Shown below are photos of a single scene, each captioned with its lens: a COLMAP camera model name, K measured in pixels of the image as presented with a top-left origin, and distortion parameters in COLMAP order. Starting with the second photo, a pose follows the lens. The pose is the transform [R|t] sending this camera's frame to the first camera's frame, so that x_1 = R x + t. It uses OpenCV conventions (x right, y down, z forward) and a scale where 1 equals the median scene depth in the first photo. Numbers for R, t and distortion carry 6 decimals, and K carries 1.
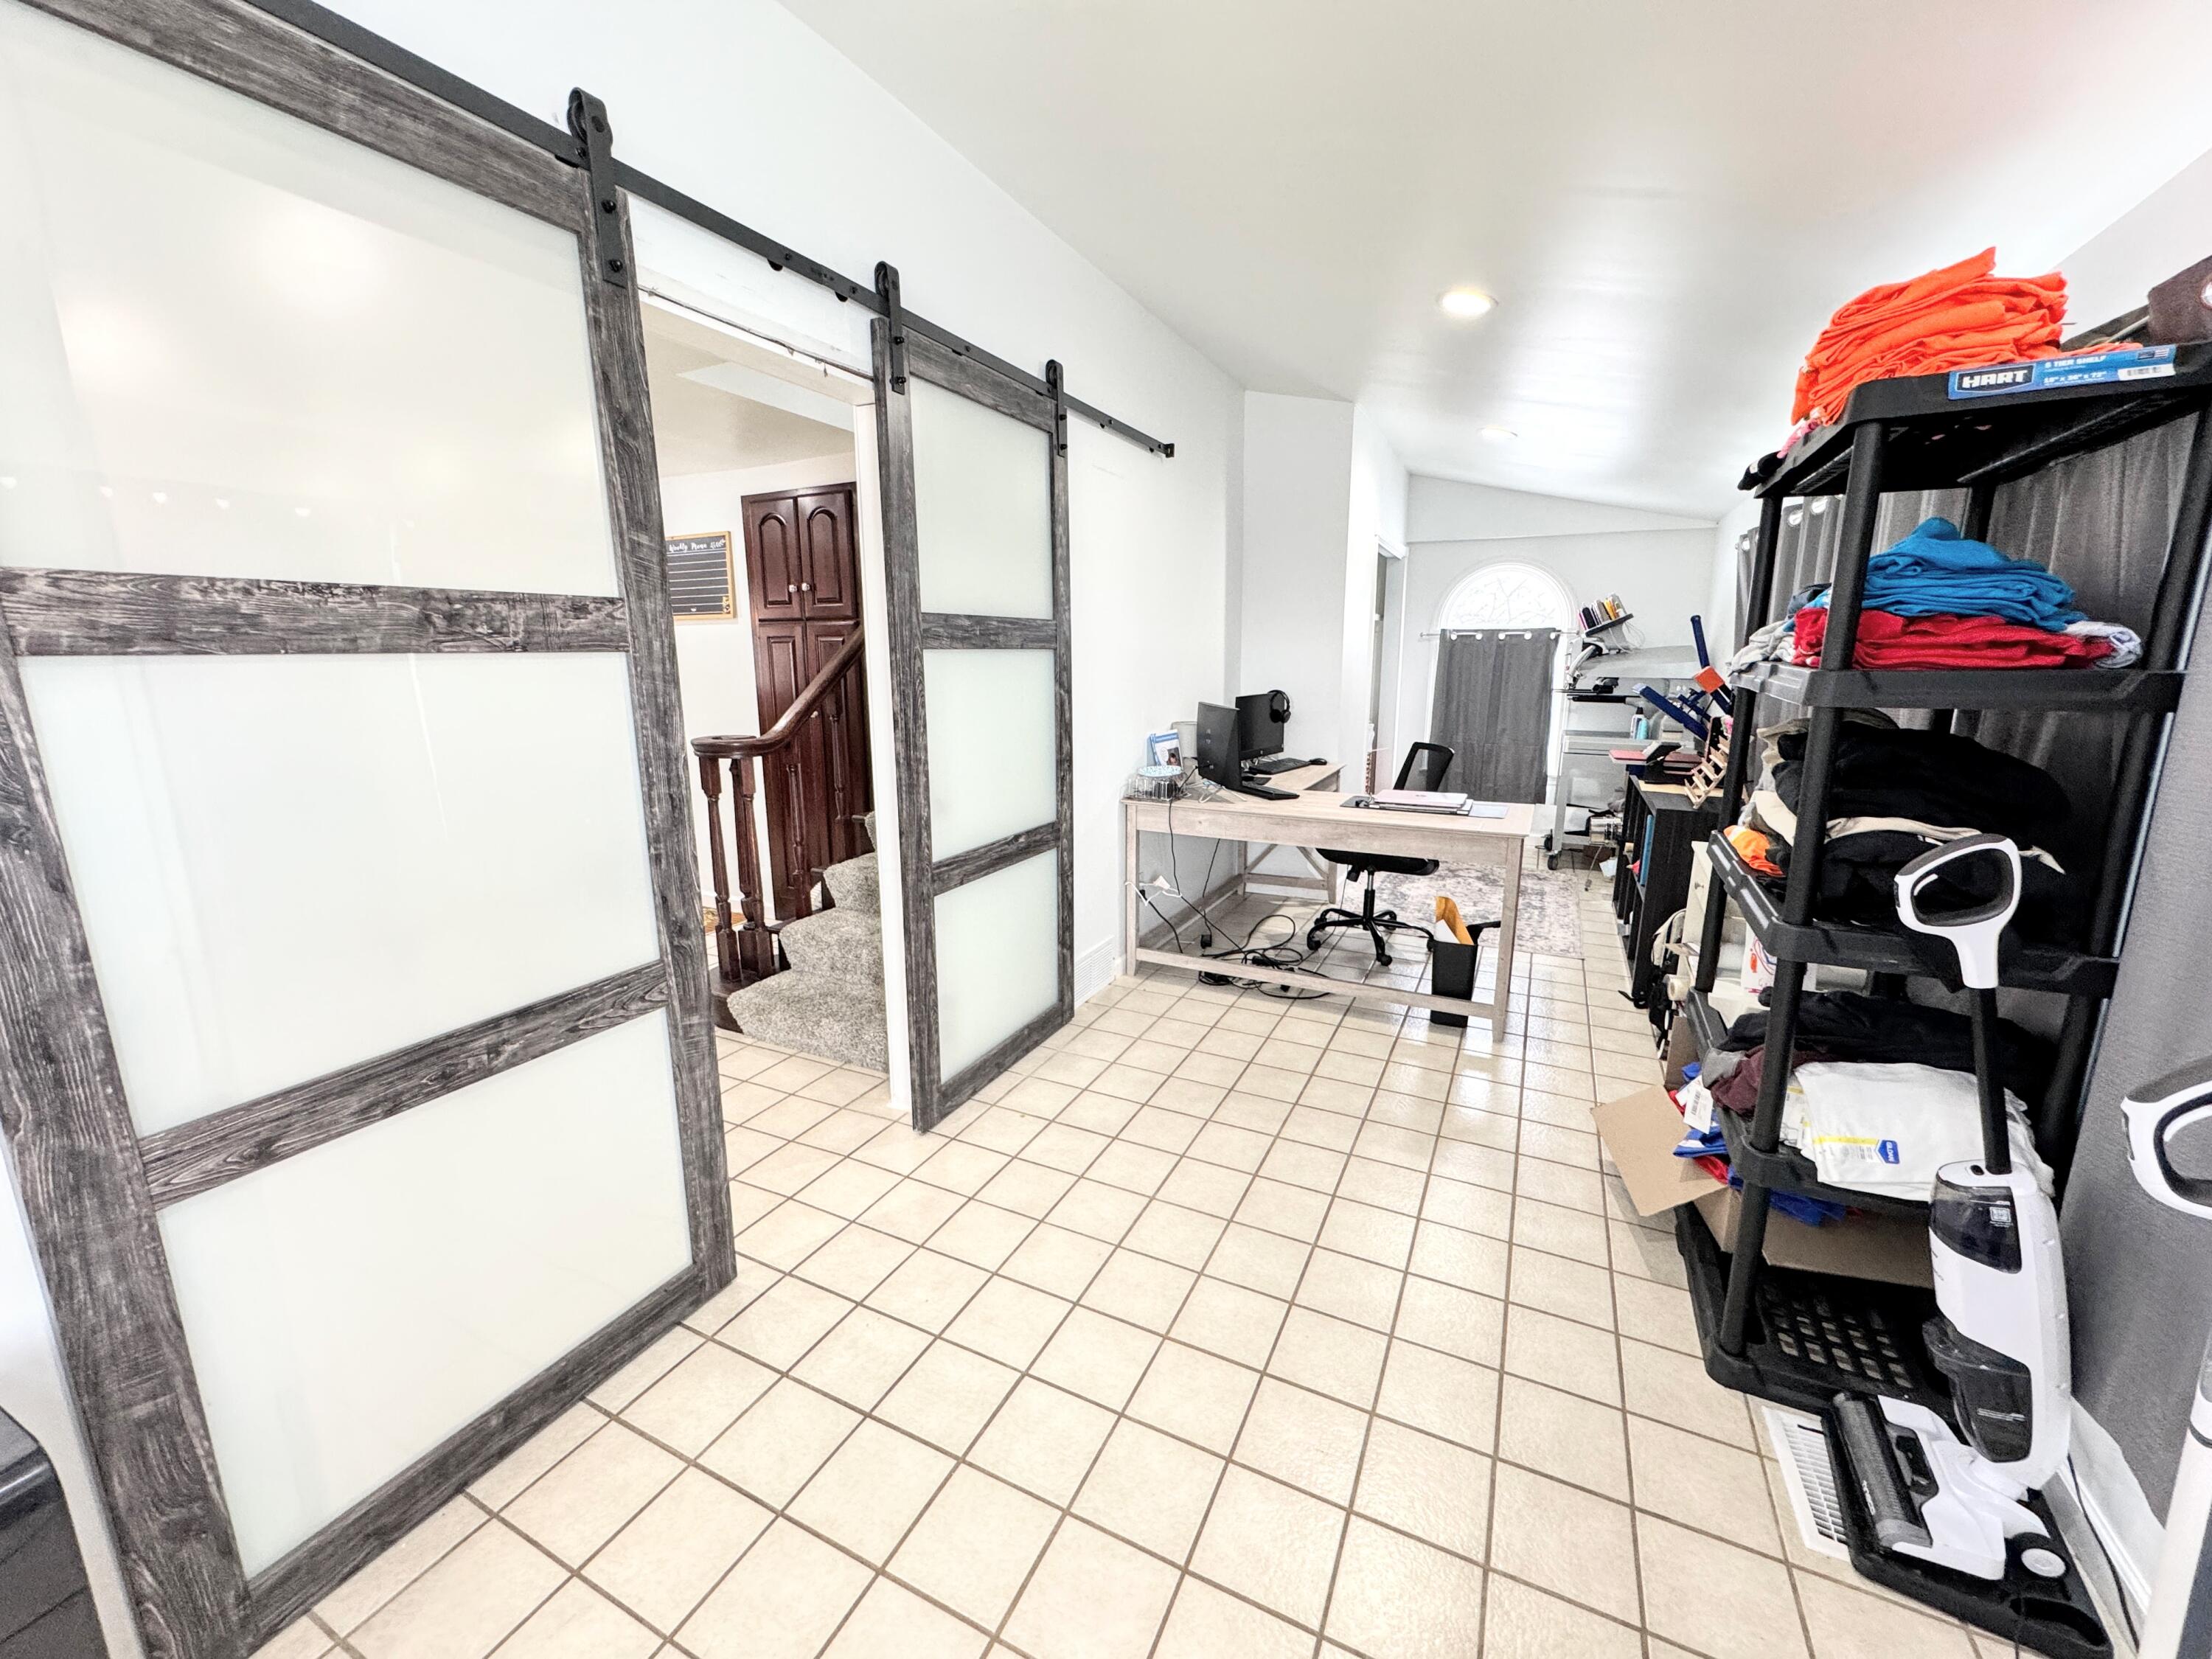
lens RADIAL K [[885.1, 0, 1105.4], [0, 885.1, 829.9], [0, 0, 1]] dist [0.000335, -0.000221]
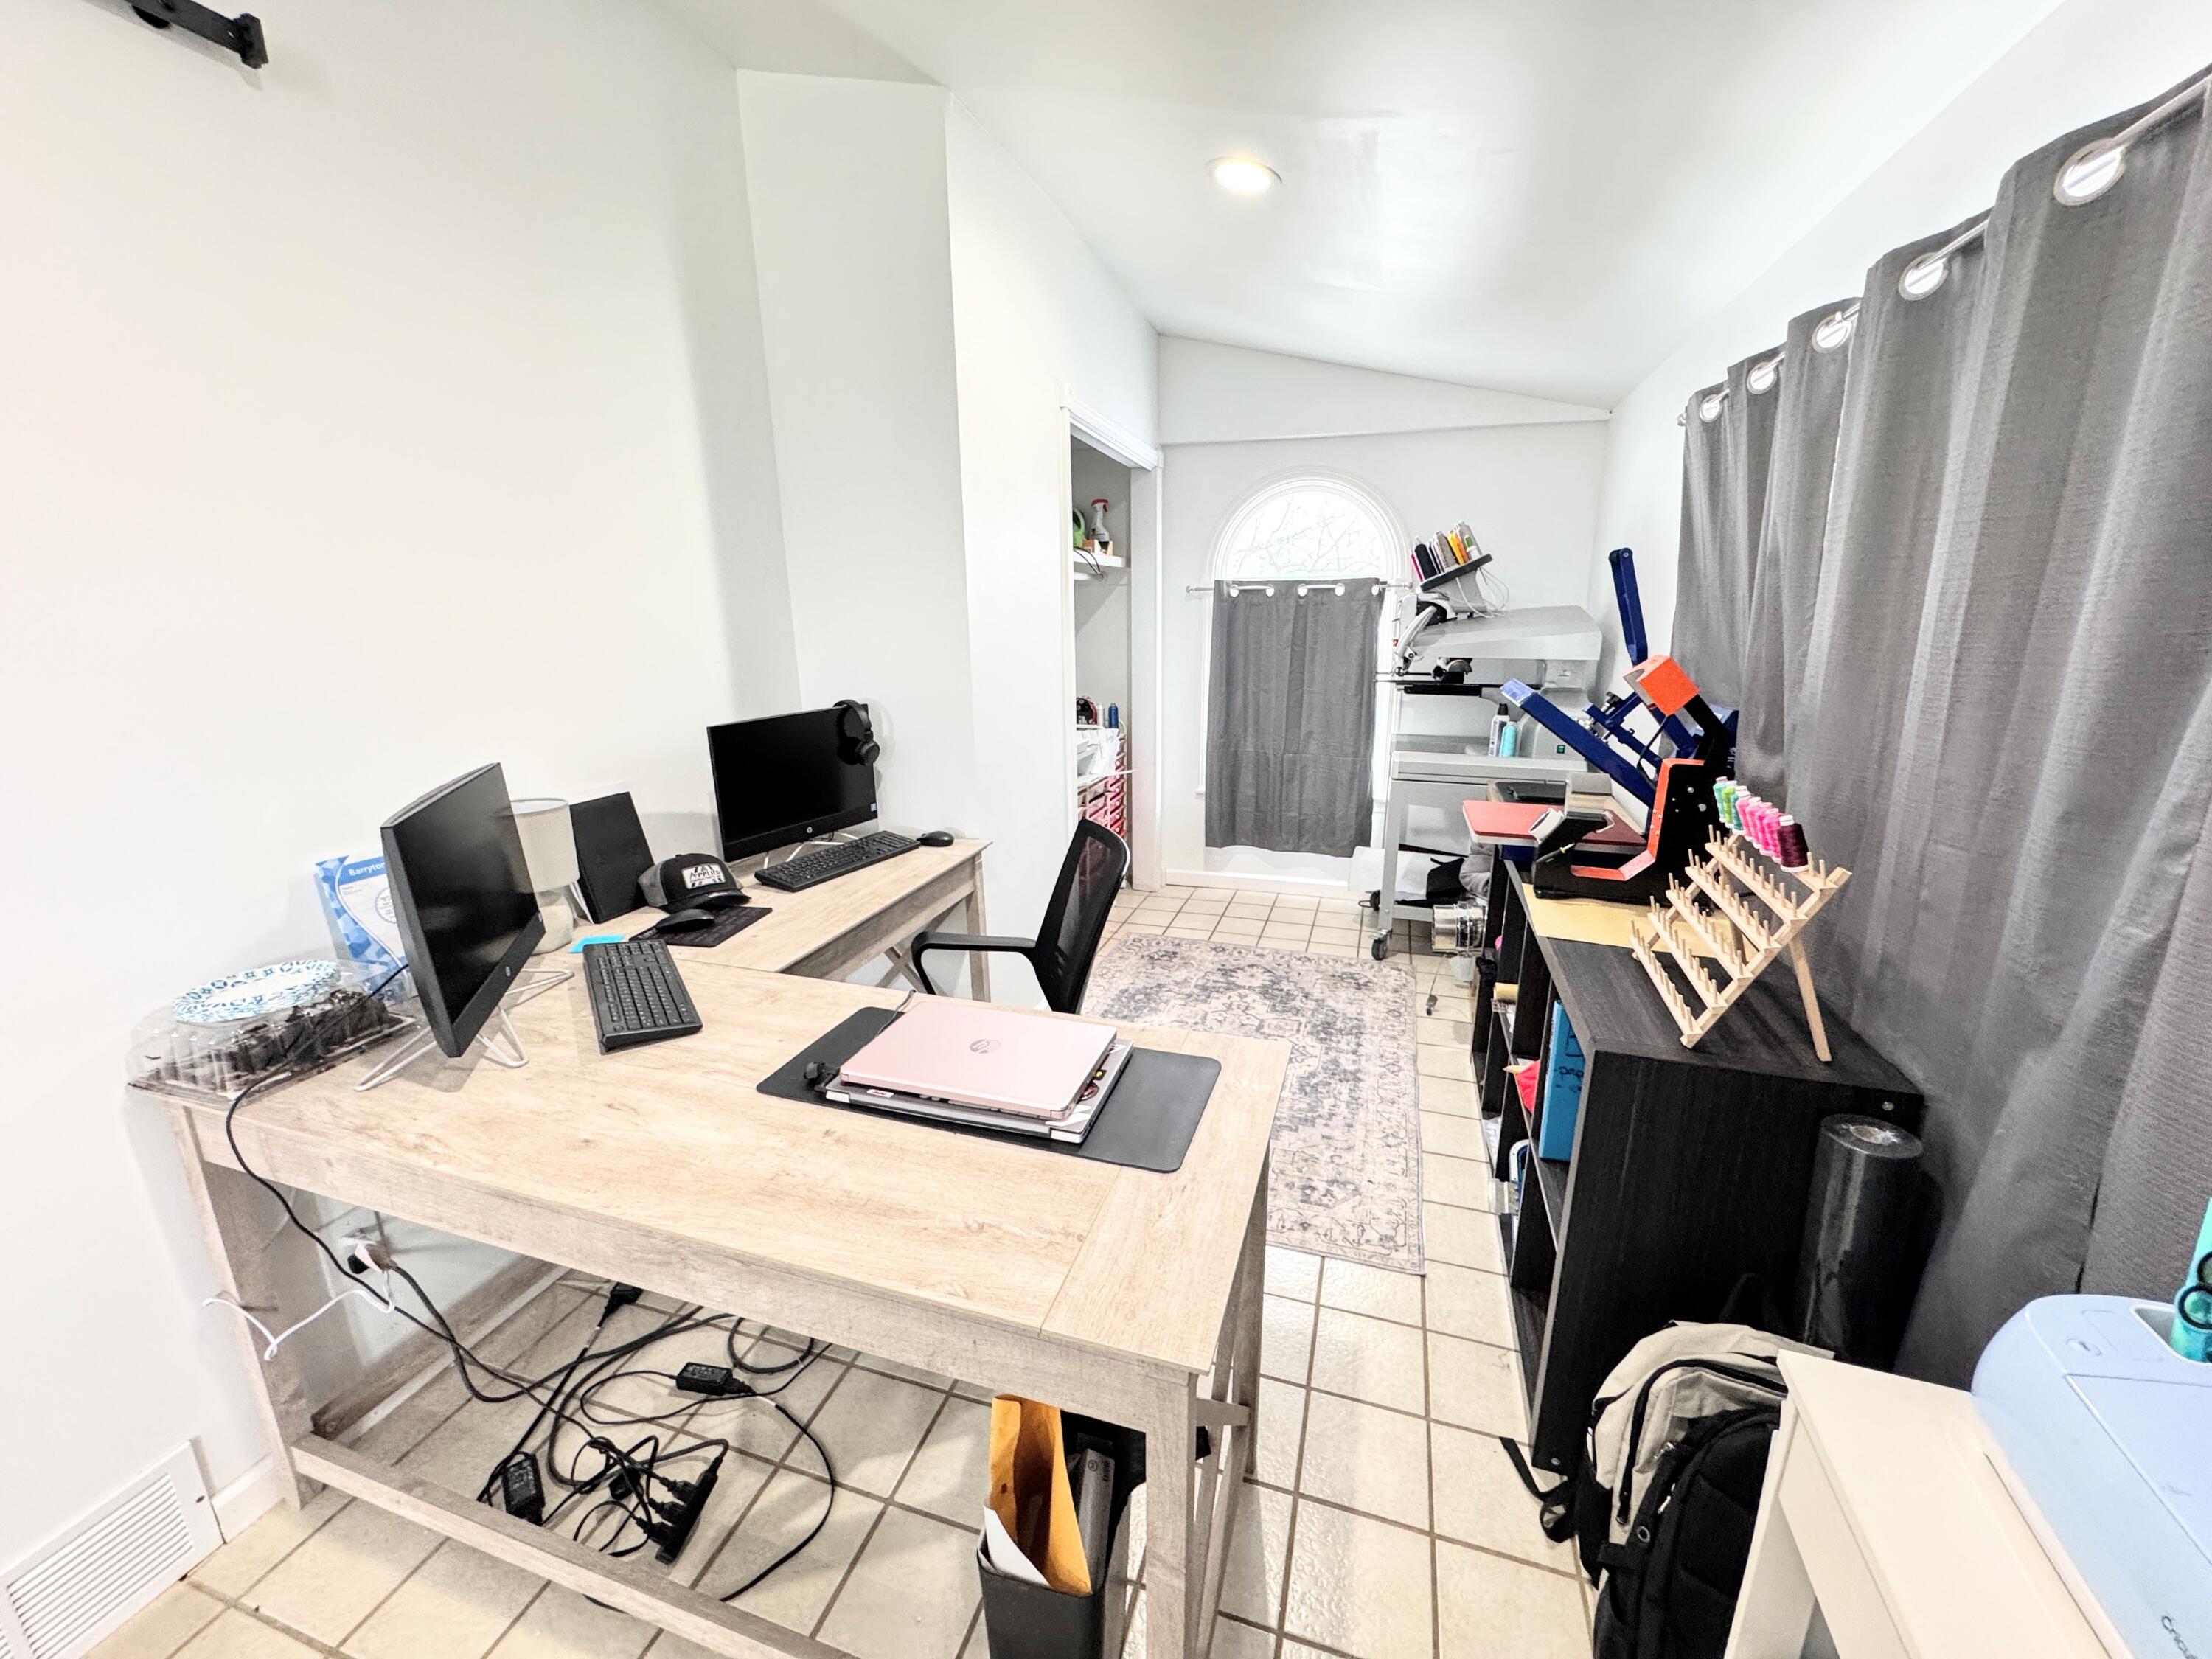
lens RADIAL K [[885.1, 0, 1101.8], [0, 885.1, 828.9], [0, 0, 1]] dist [0.000335, -0.000221]
pose [[0.989247, -0.040977, 0.140398, 0.217567], [0.034414, 0.998213, 0.048862, -0.086571], [-0.142149, -0.043505, 0.988889, 0.394366]]
